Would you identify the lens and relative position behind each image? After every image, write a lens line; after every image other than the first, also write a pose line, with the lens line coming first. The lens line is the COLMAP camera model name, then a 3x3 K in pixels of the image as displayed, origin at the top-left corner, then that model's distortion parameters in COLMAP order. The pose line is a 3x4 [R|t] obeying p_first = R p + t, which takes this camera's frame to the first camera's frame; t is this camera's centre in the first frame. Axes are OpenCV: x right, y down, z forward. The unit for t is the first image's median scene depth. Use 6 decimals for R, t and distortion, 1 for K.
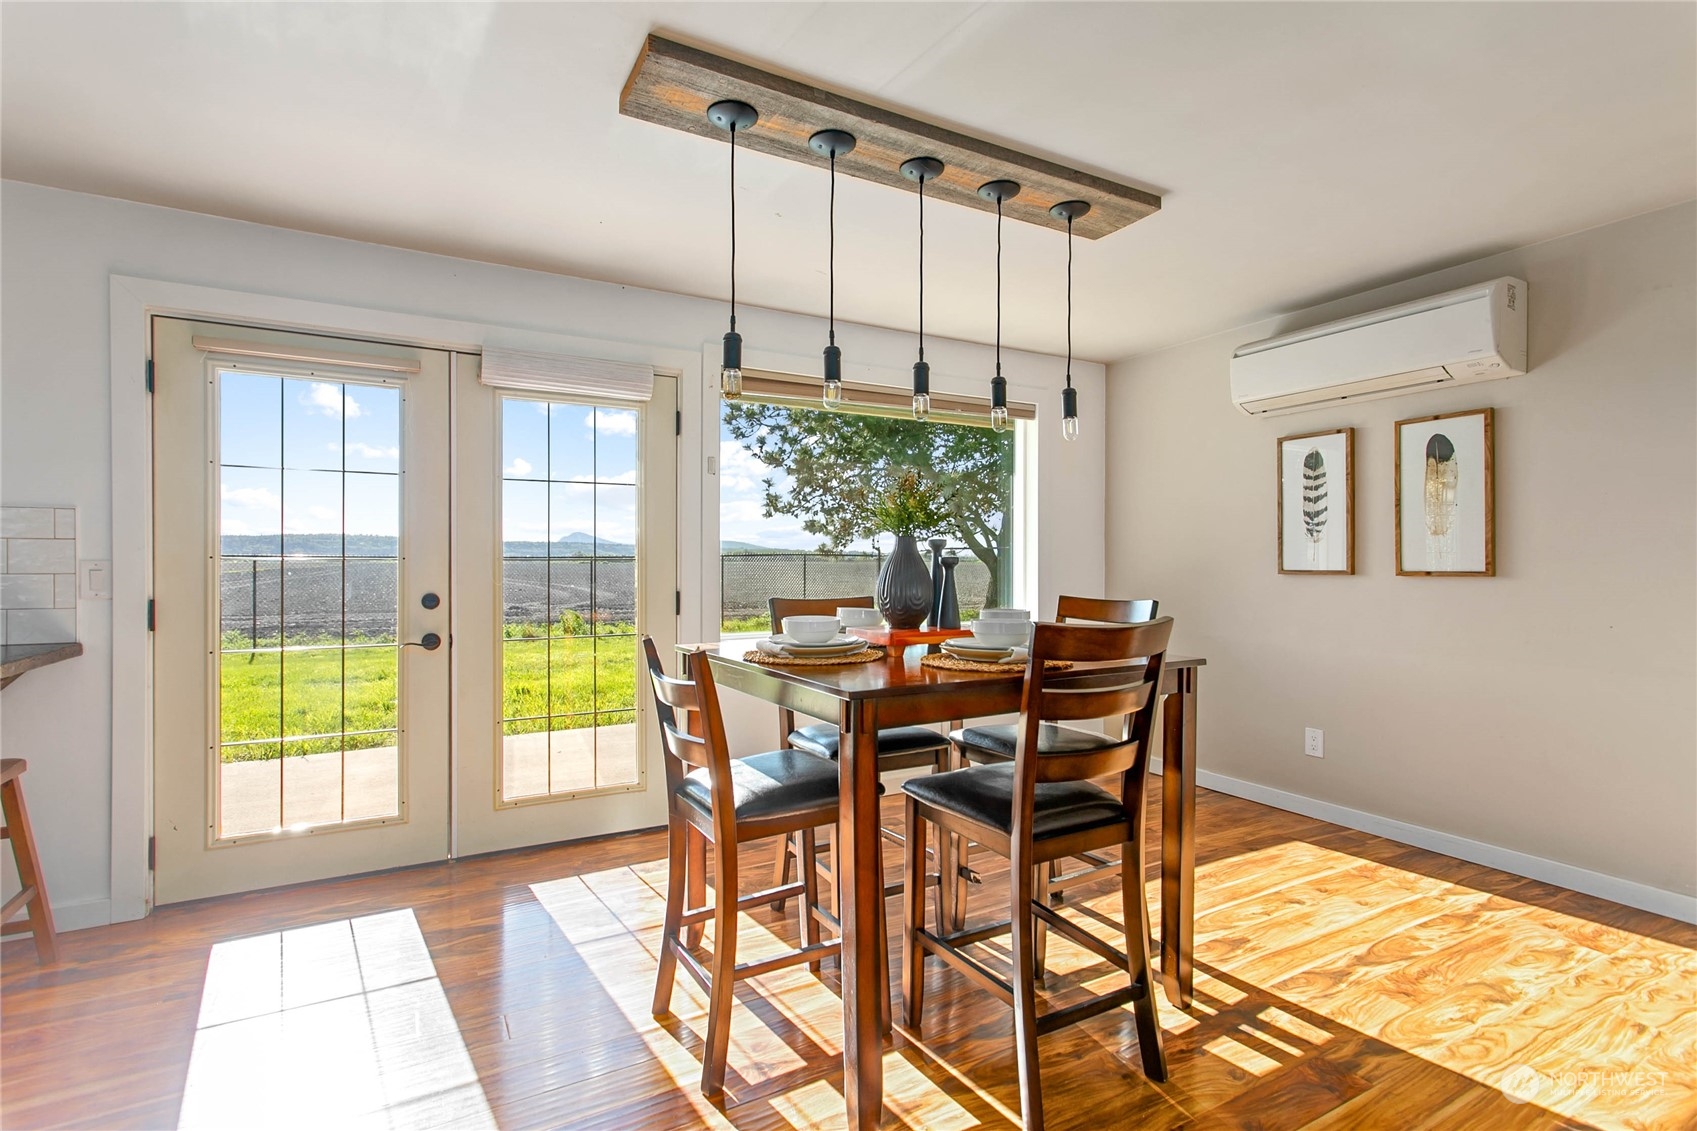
lens RADIAL K [[828.6, 0, 849.8], [0, 828.6, 565.4], [0, 0, 1]] dist [-0.001056, -0.000087]
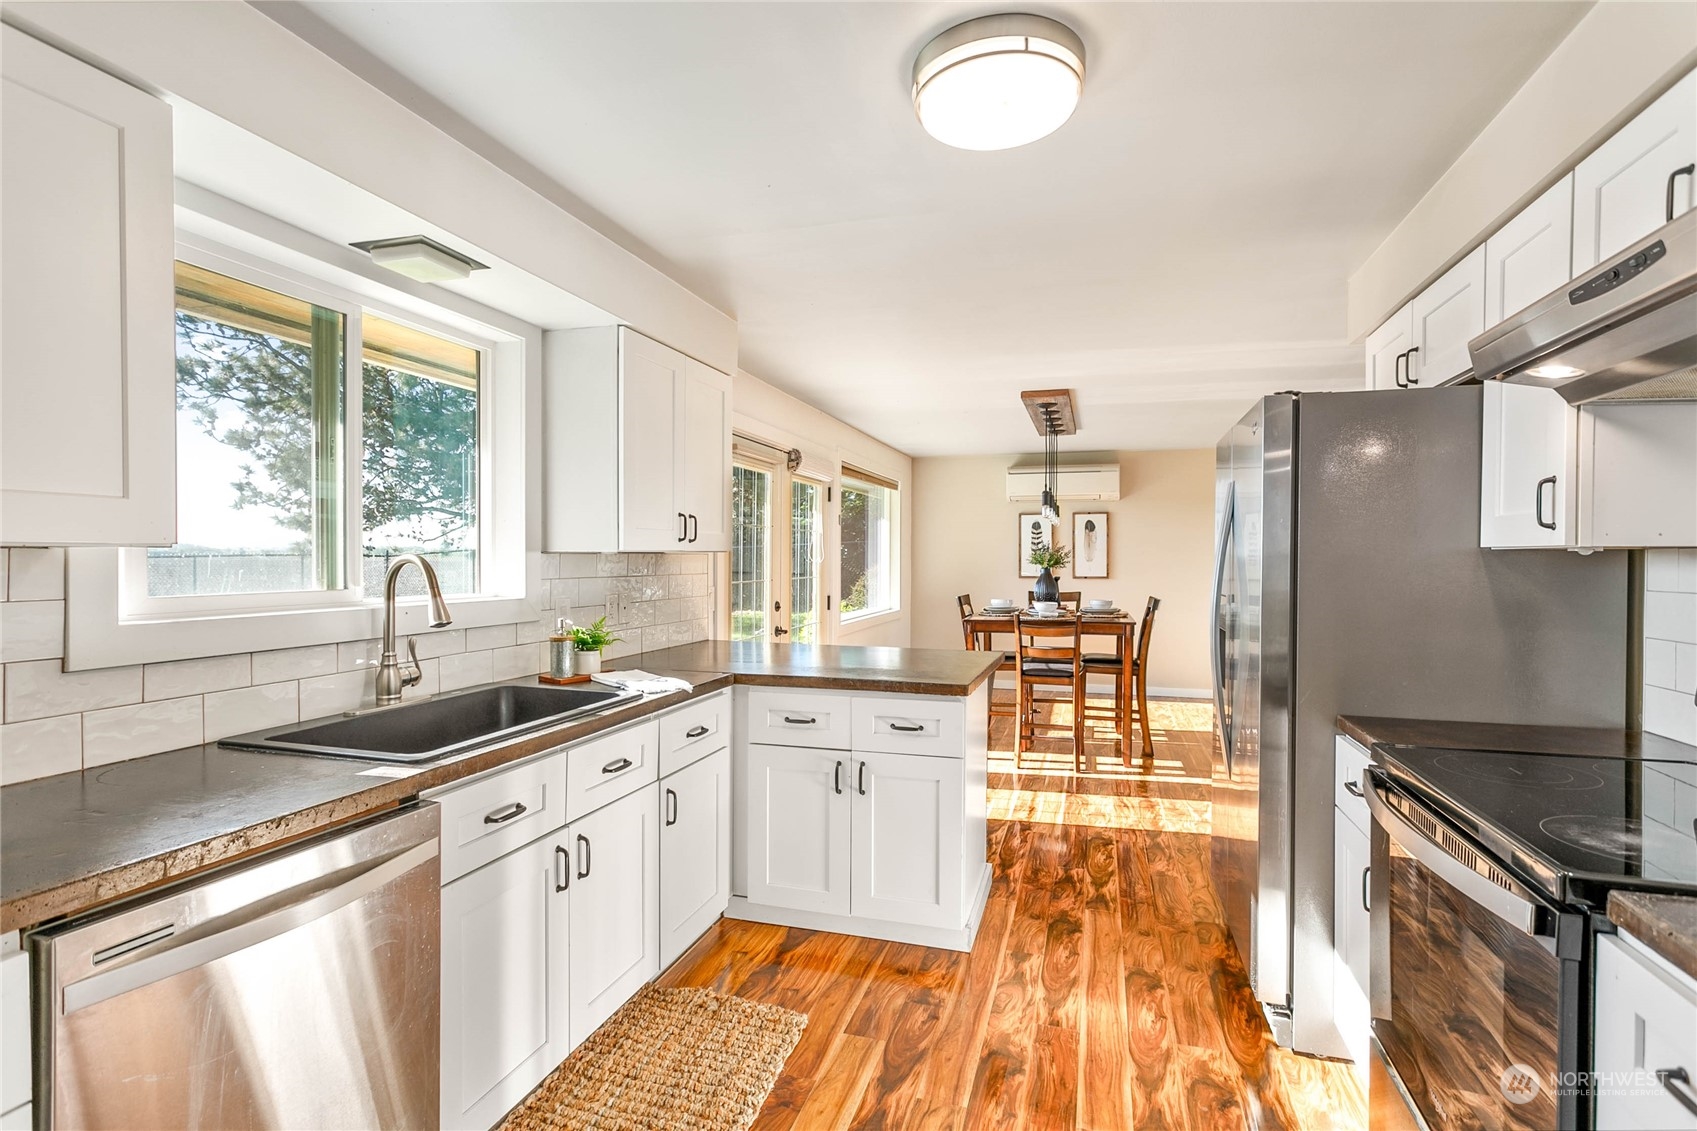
lens RADIAL K [[828.6, 0, 846.1], [0, 828.6, 567.2], [0, 0, 1]] dist [-0.001056, -0.000087]
pose [[0.729300, -0.002793, 0.684188, -1.134344], [-0.002238, 0.999977, 0.006467, -0.027510], [-0.684191, -0.006248, 0.729277, -0.212565]]
